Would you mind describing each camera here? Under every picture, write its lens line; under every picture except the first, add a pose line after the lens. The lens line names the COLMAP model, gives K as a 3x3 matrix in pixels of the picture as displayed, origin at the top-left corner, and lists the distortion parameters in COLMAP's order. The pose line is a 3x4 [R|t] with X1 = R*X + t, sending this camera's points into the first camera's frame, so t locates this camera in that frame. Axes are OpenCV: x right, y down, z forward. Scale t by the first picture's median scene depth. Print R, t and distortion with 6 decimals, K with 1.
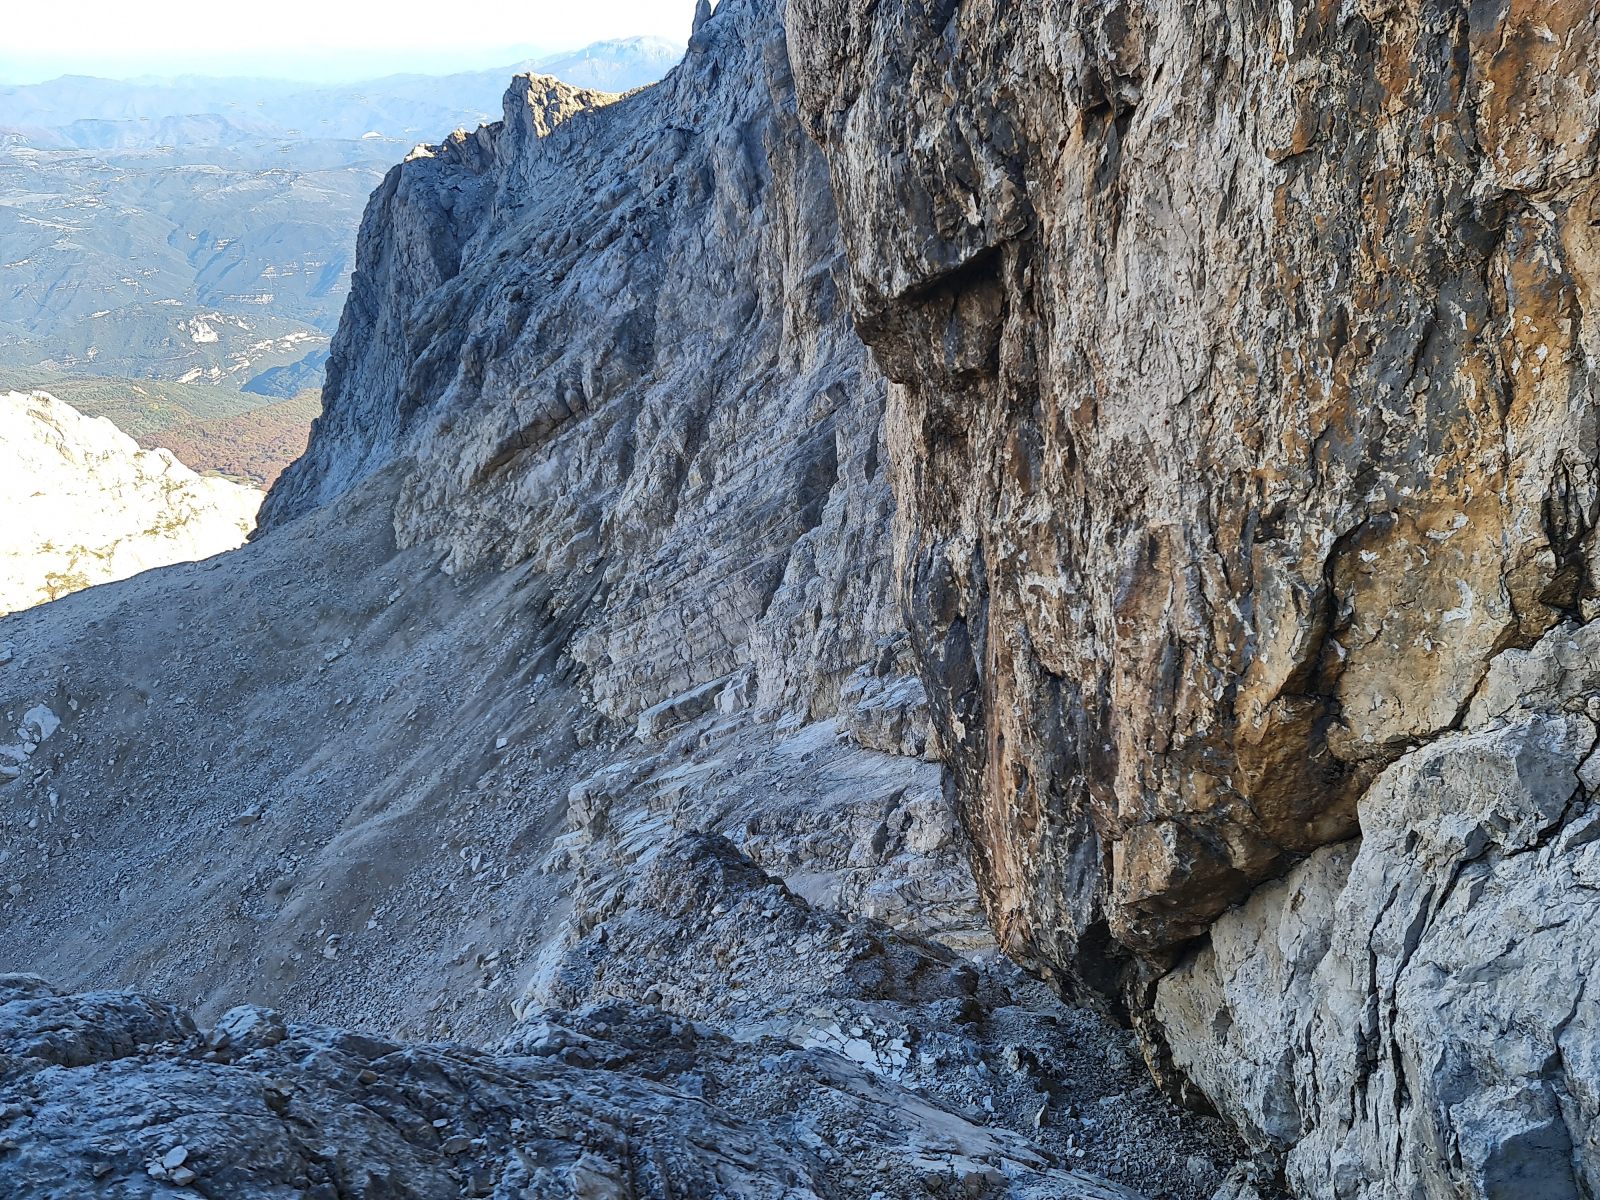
lens RADIAL K [[1168.5, 0, 806.4], [0, 1168.5, 603.8], [0, 0, 1]] dist [0.047190, -0.007066]
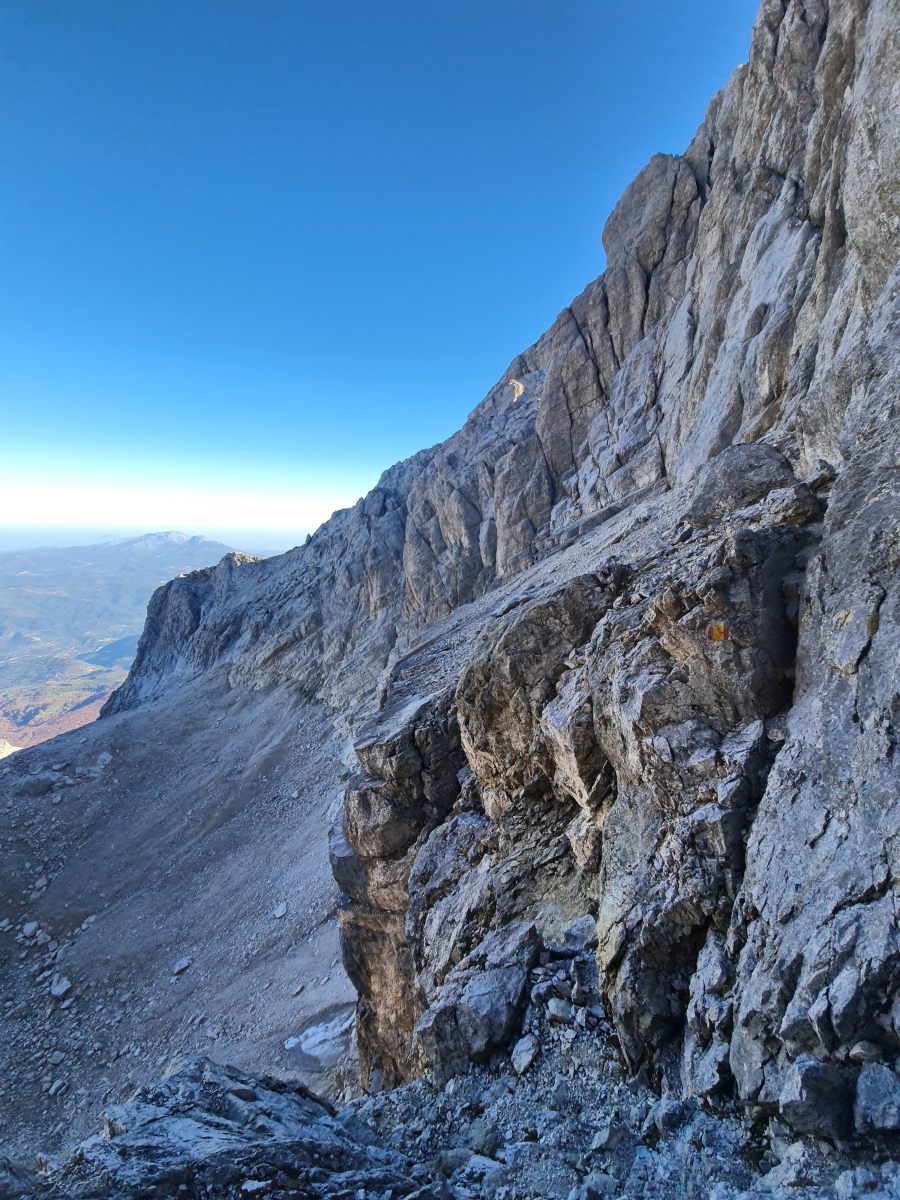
lens RADIAL K [[484.2, 0, 449.3], [0, 484.2, 603.5], [0, 0, 1]] dist [0.003133, -0.004806]
pose [[0.922813, -0.034184, 0.383729, -0.332542], [0.149237, 0.950004, -0.274263, 0.208399], [-0.355169, 0.310360, 0.881778, -0.512698]]
